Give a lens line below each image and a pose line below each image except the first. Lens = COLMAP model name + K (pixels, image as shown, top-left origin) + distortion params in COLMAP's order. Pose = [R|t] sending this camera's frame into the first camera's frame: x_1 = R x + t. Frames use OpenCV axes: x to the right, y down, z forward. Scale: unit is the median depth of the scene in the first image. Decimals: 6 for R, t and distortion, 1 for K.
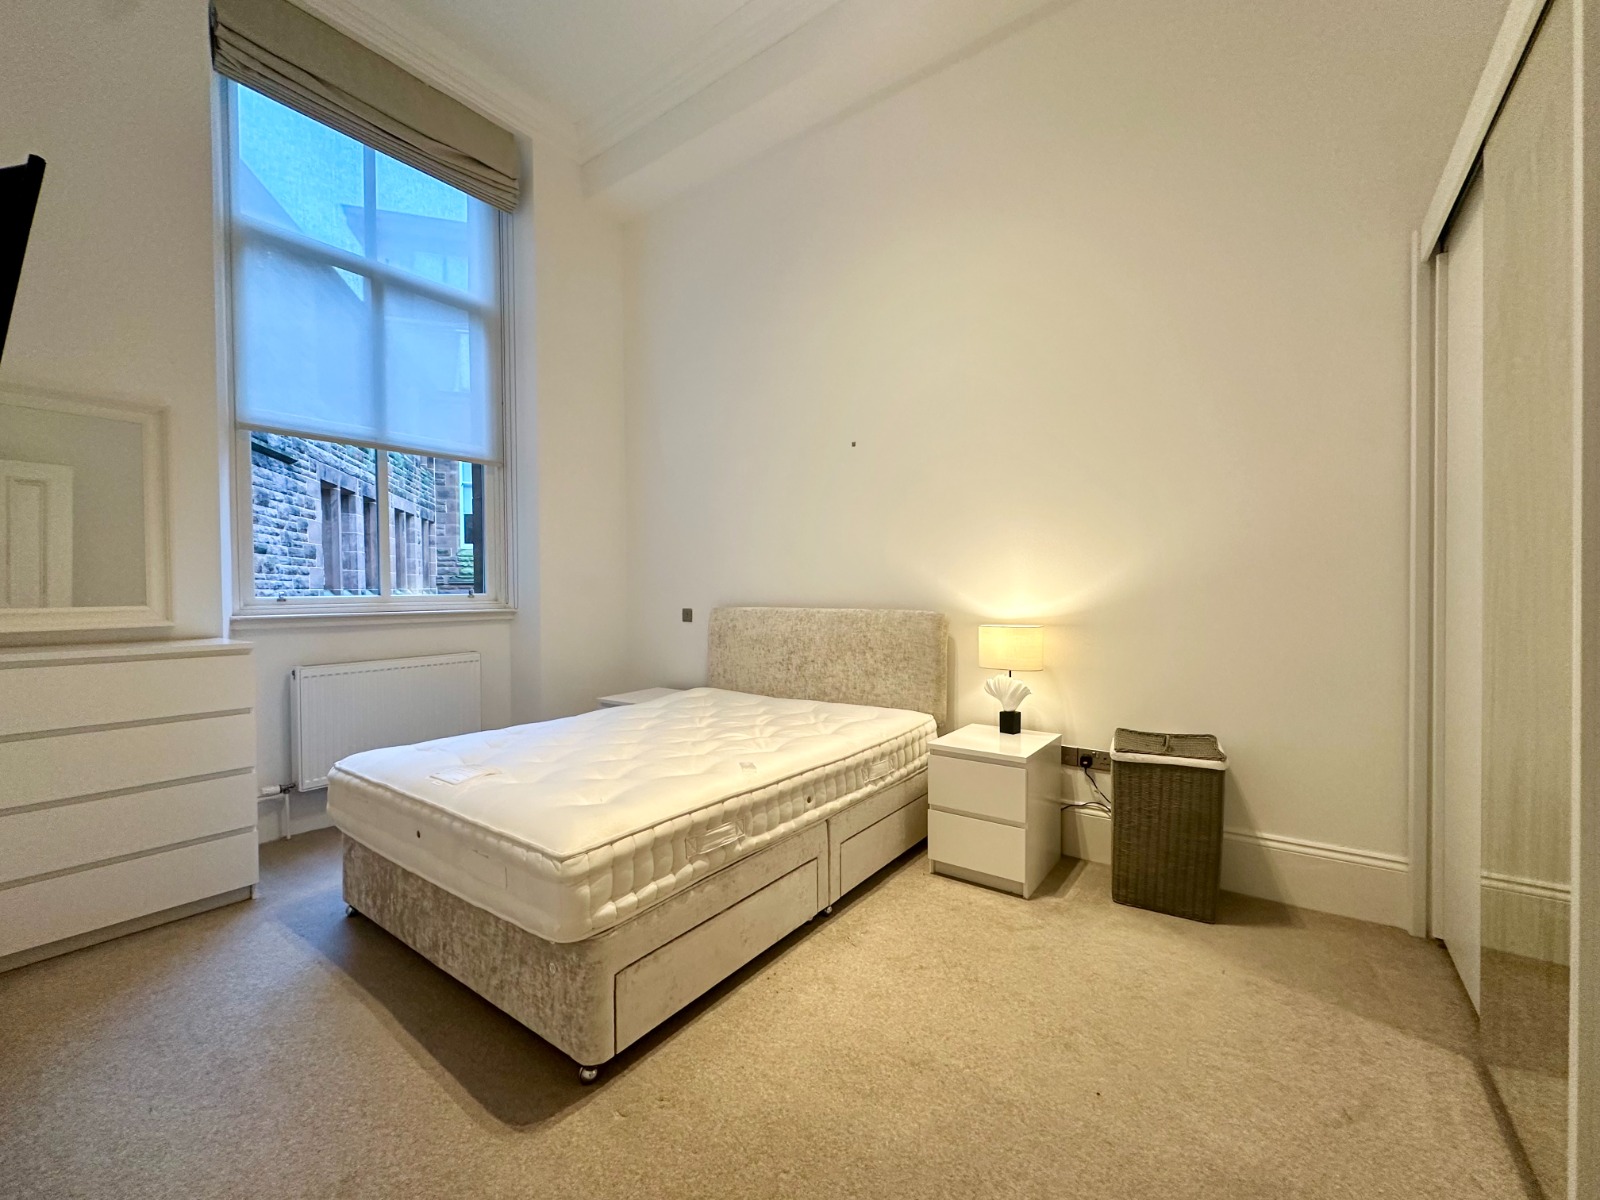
lens RADIAL K [[632.5, 0, 800.0], [0, 632.5, 600.0], [0, 0, 1]] dist [-0.004234, -0.000168]
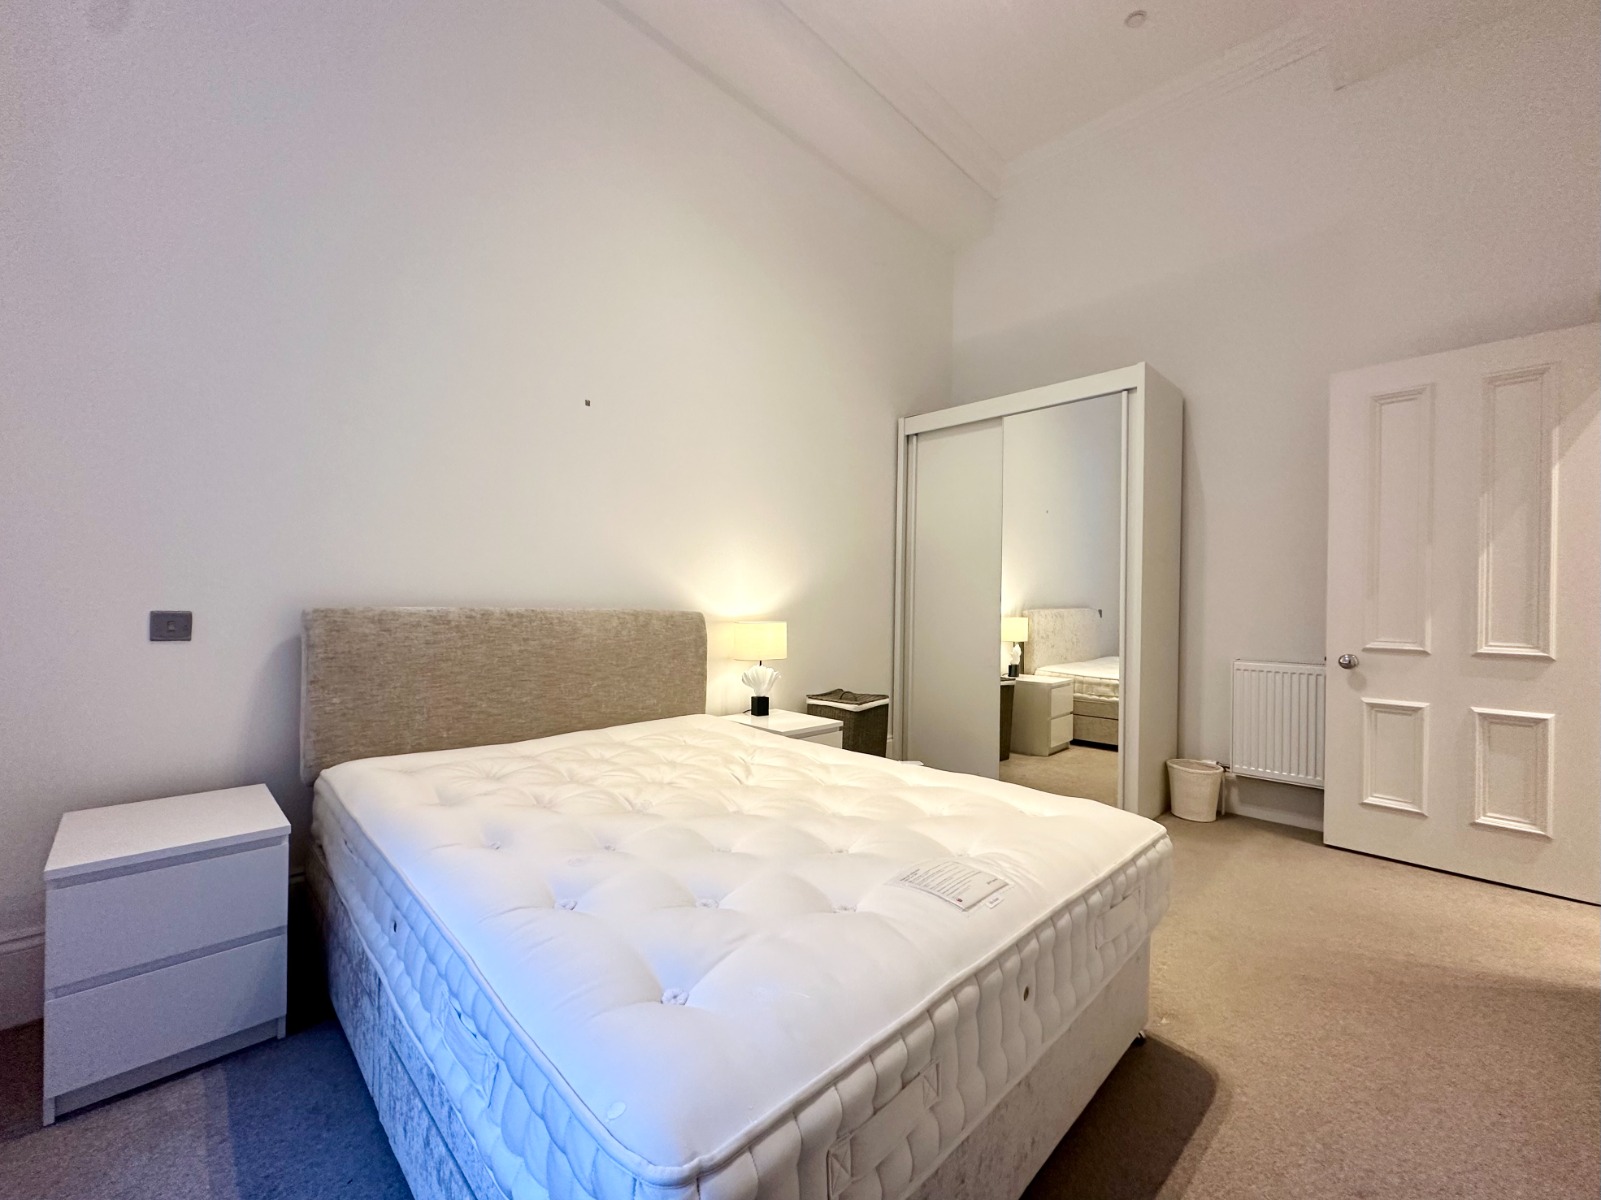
lens RADIAL K [[632.9, 0, 800.5], [0, 632.9, 600.0], [0, 0, 1]] dist [-0.004234, -0.000168]
pose [[0.181835, 0.012613, 0.983248, -0.786057], [-0.002490, 0.999920, -0.012366, 0.014701], [-0.983326, -0.000200, 0.181852, 0.714900]]
